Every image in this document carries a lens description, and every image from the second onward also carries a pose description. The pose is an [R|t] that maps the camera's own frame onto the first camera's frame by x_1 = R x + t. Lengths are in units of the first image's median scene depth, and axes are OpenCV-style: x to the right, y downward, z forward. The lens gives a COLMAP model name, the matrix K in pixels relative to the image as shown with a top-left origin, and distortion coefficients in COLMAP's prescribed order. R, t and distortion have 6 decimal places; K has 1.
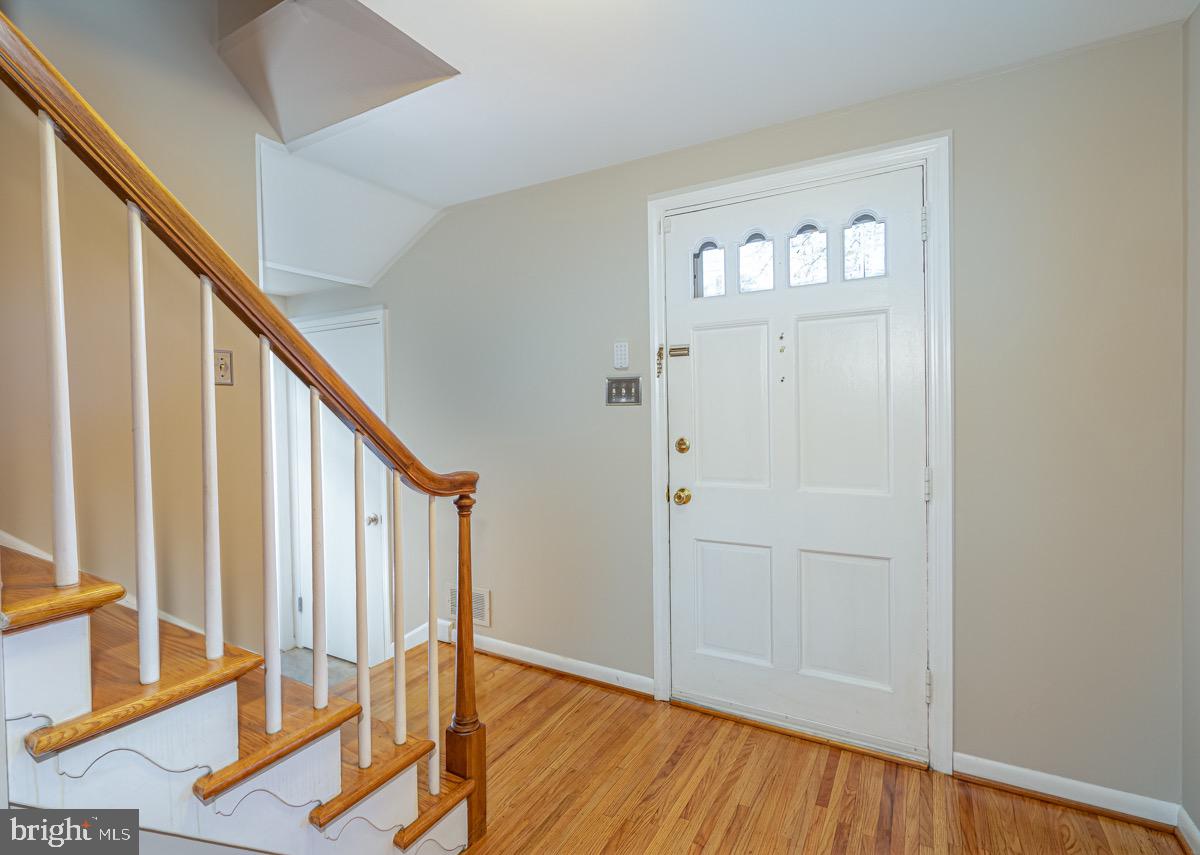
lens RADIAL K [[595.5, 0, 597.4], [0, 595.5, 426.4], [0, 0, 1]] dist [-0.002292, 0.000438]
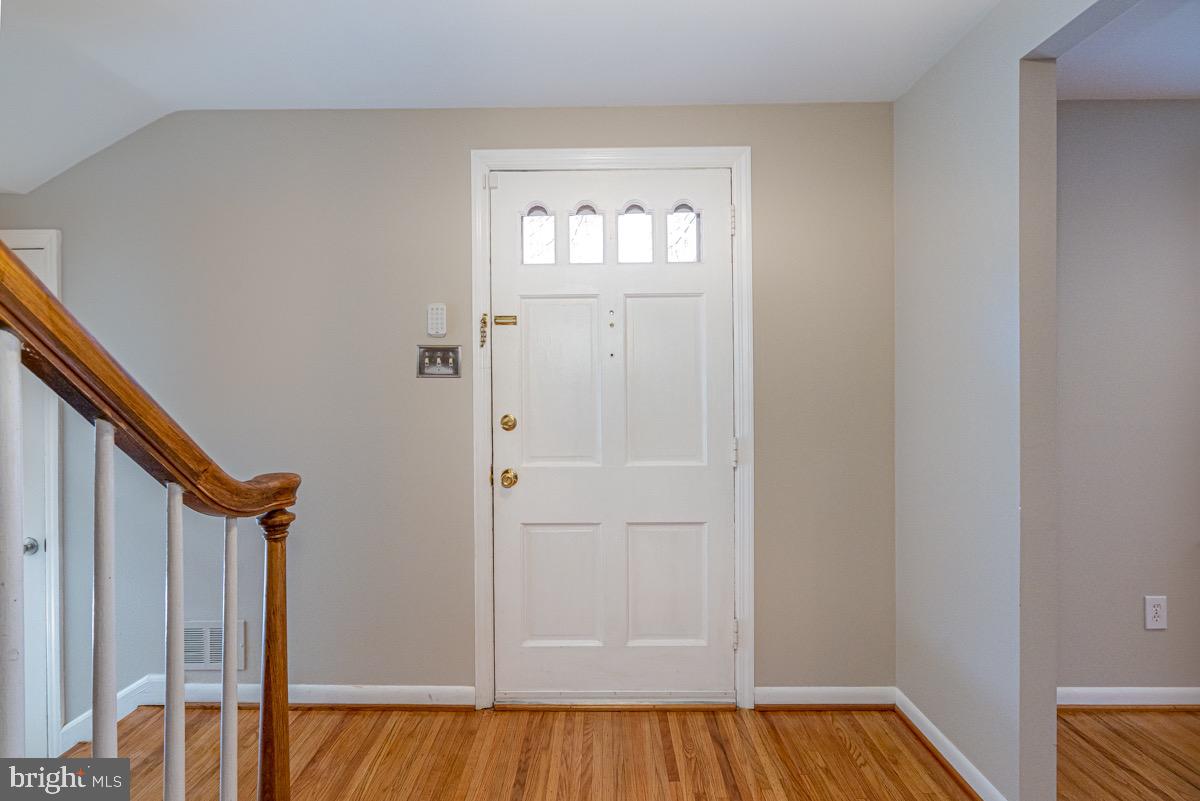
lens RADIAL K [[546.7, 0, 607.3], [0, 546.7, 387.8], [0, 0, 1]] dist [-0.008228, 0.004412]
pose [[0.871882, 0.005047, 0.489690, -0.147512], [0.004464, 0.999823, -0.018252, -0.005841], [-0.489695, 0.018100, 0.871706, 0.206428]]
